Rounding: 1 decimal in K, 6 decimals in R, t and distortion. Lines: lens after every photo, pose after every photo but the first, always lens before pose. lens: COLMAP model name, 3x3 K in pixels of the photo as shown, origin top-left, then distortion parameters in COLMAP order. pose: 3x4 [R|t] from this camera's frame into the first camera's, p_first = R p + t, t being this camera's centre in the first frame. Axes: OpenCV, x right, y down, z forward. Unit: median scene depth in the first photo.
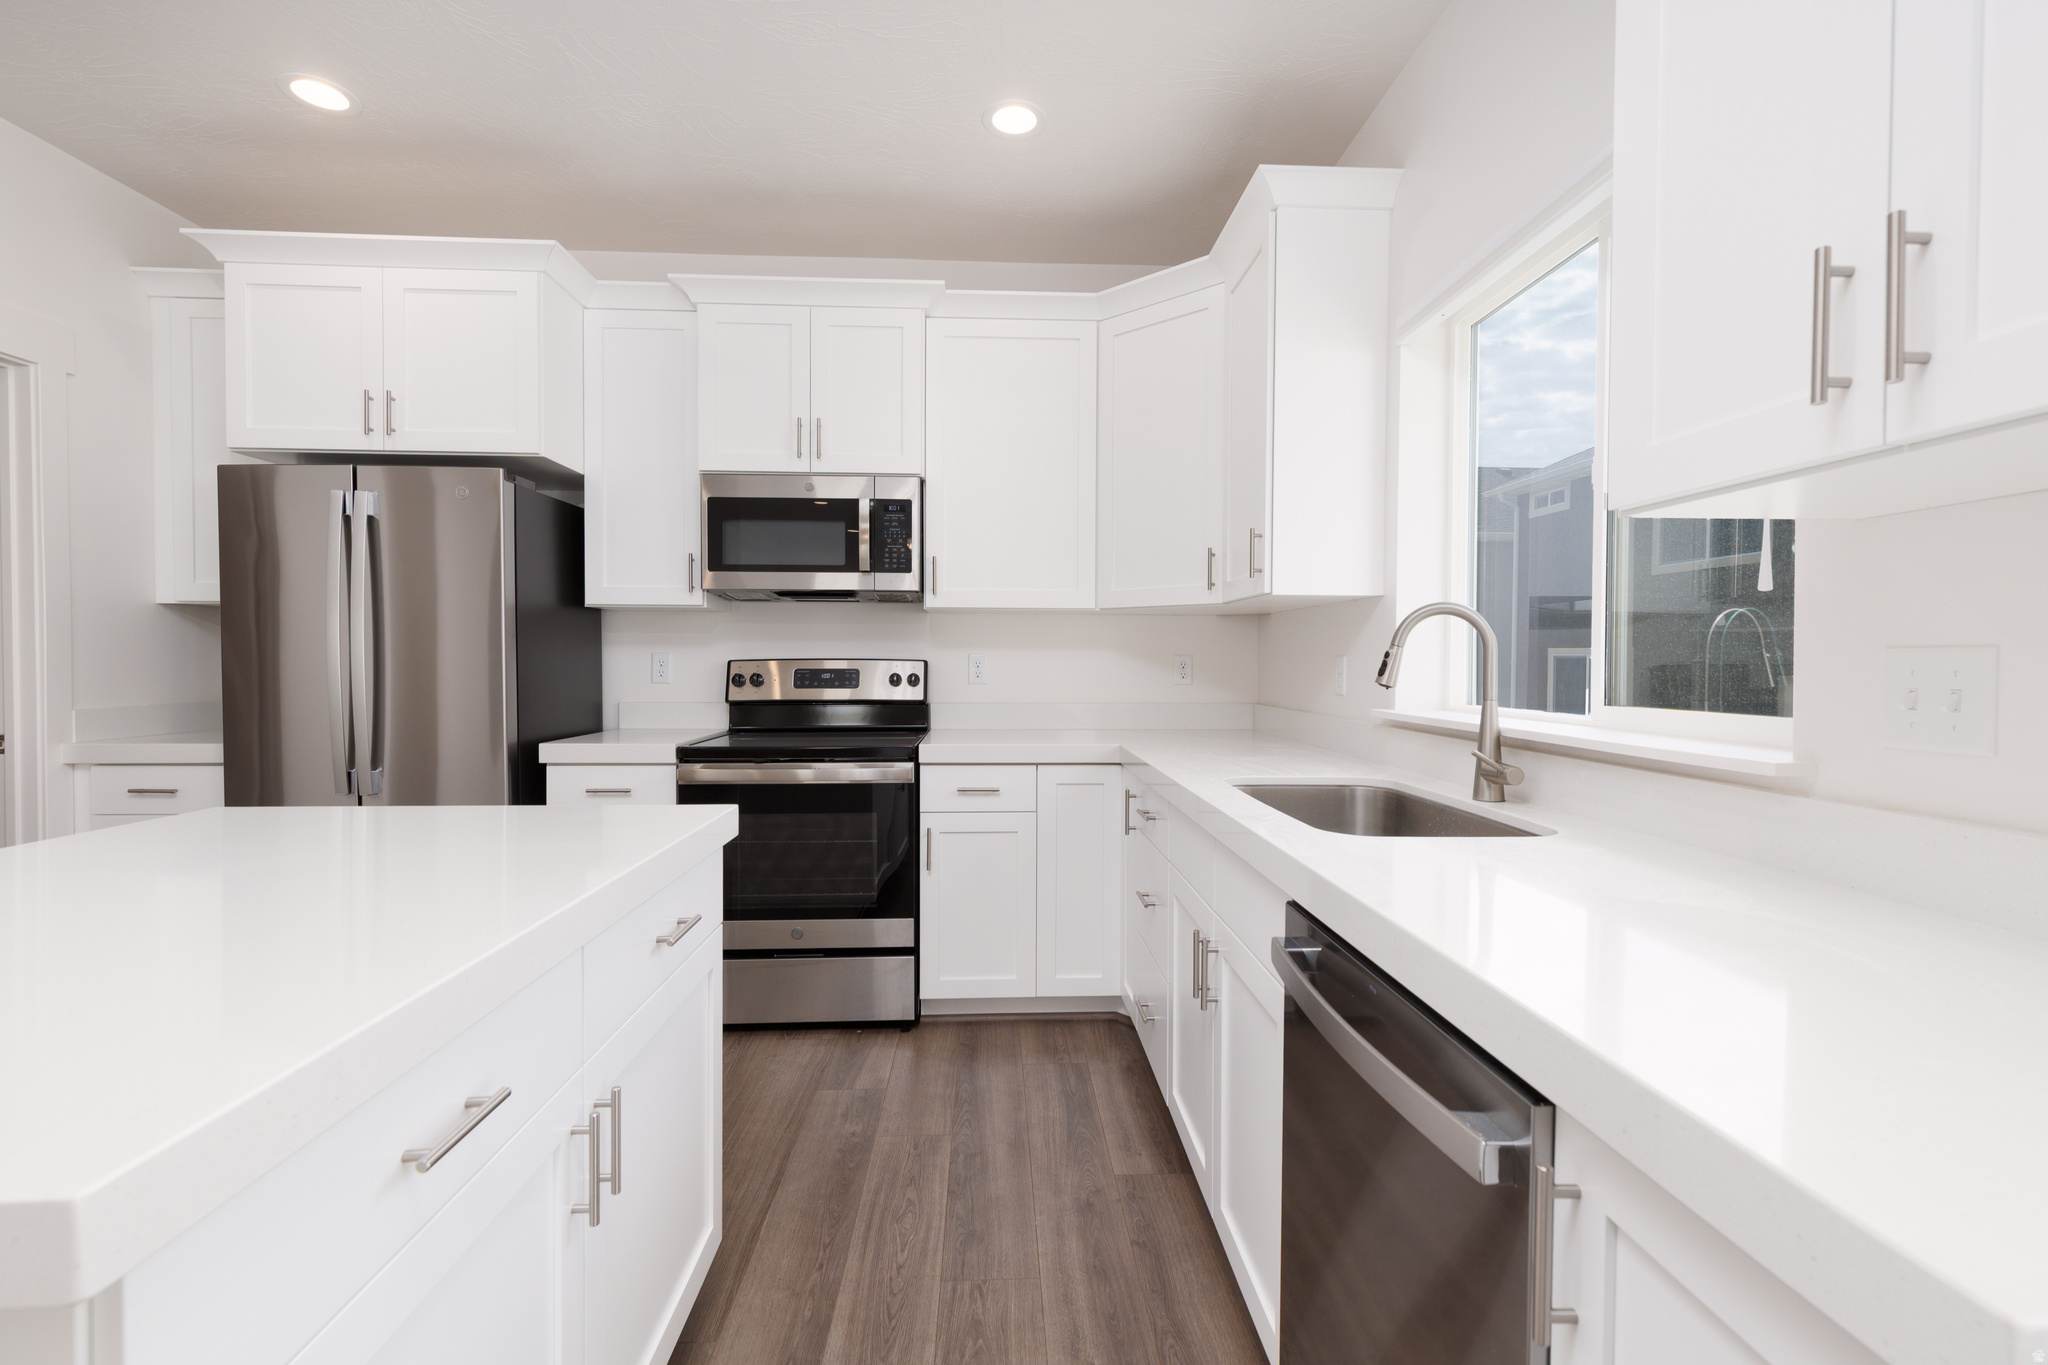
lens RADIAL K [[915.9, 0, 1032.7], [0, 915.9, 674.2], [0, 0, 1]] dist [0.008159, -0.000912]
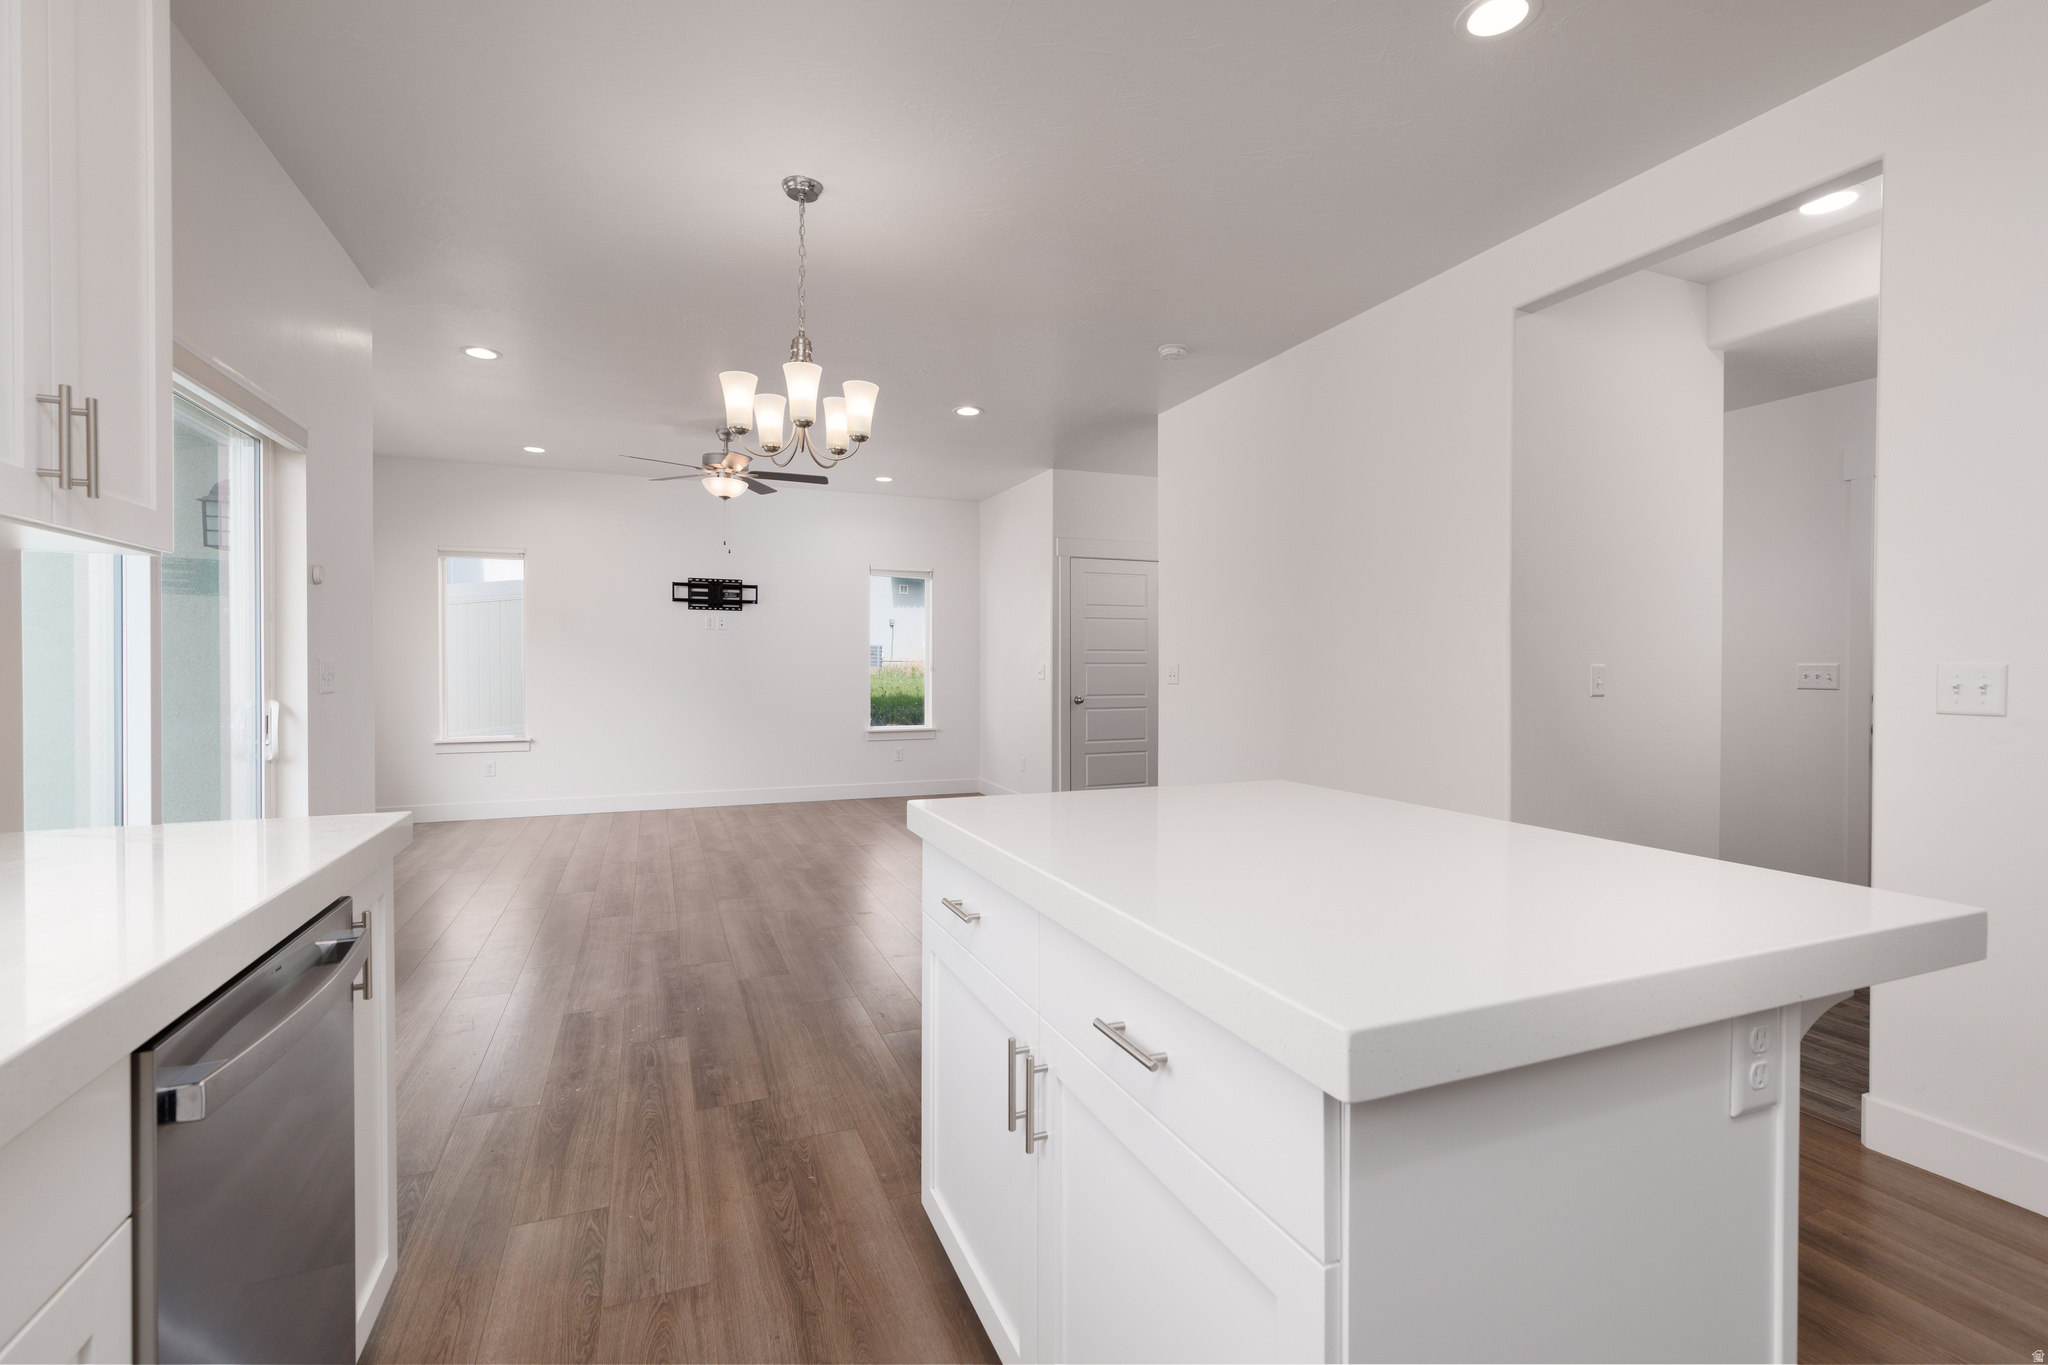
lens RADIAL K [[915.9, 0, 1025.3], [0, 915.9, 669.3], [0, 0, 1]] dist [0.008159, -0.000912]
pose [[-0.942639, -0.005997, -0.333759, -0.032458], [-0.012049, 0.999798, 0.016066, -0.008205], [0.333596, 0.019166, -0.942521, 0.766536]]
